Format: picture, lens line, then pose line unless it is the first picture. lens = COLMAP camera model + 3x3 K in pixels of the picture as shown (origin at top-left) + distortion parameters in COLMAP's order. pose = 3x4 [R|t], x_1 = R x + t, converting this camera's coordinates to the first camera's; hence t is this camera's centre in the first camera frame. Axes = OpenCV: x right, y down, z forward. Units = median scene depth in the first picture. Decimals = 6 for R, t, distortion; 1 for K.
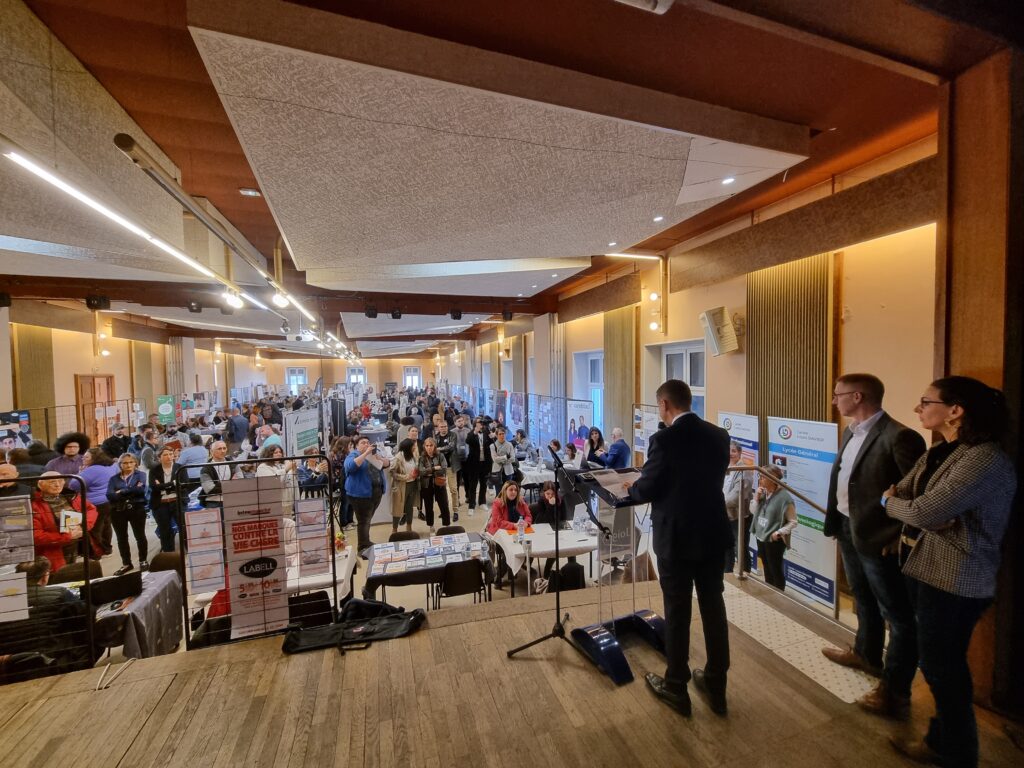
lens RADIAL K [[417.7, 0, 518.9], [0, 417.7, 388.8], [0, 0, 1]] dist [0.000014, -0.000125]
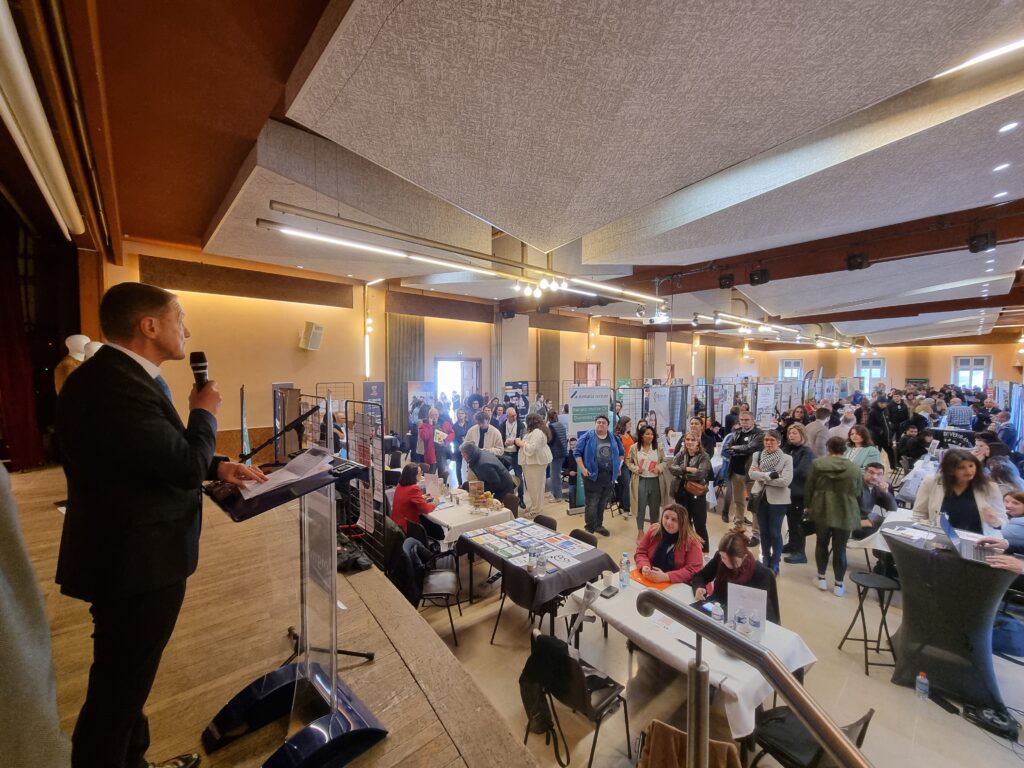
lens RADIAL K [[417.7, 0, 518.9], [0, 417.7, 388.8], [0, 0, 1]] dist [0.000014, -0.000125]
pose [[0.400392, 0.052360, -0.914847, 0.181066], [-0.043678, 0.998322, 0.038021, 0.011841], [0.915302, 0.024736, 0.402008, 0.201317]]
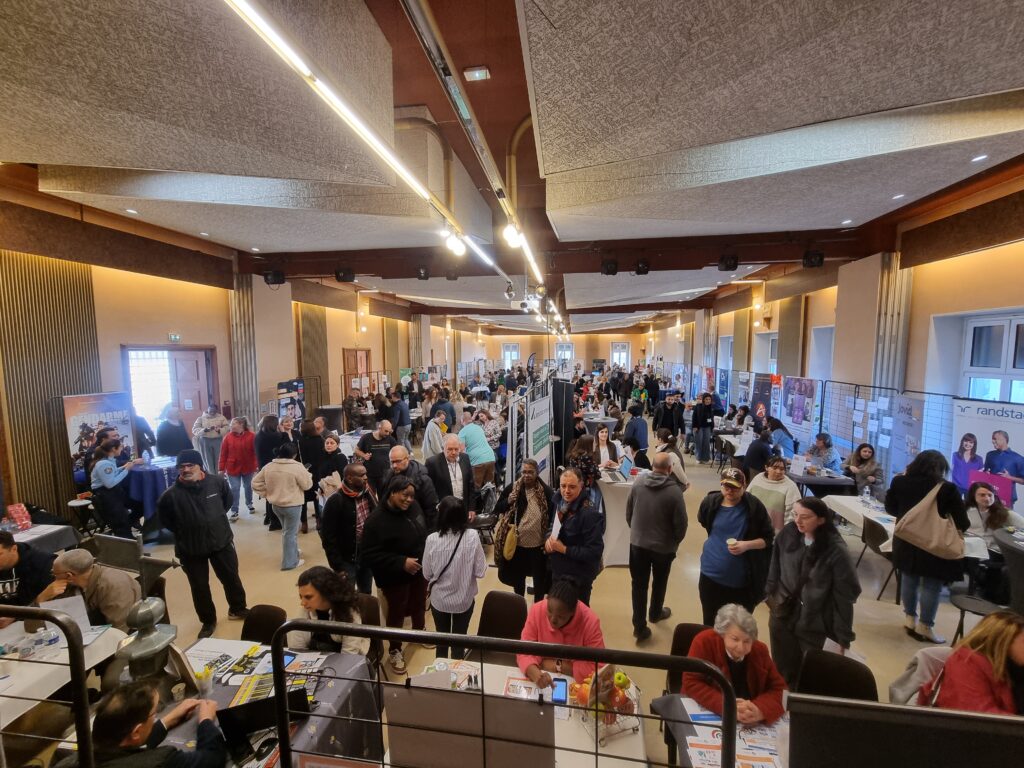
lens RADIAL K [[417.7, 0, 518.9], [0, 417.7, 388.8], [0, 0, 1]] dist [0.000014, -0.000125]
pose [[0.894424, 0.048671, -0.444563, -0.106605], [-0.023921, 0.997844, 0.061118, -0.004279], [0.446579, -0.044031, 0.893660, 0.167011]]
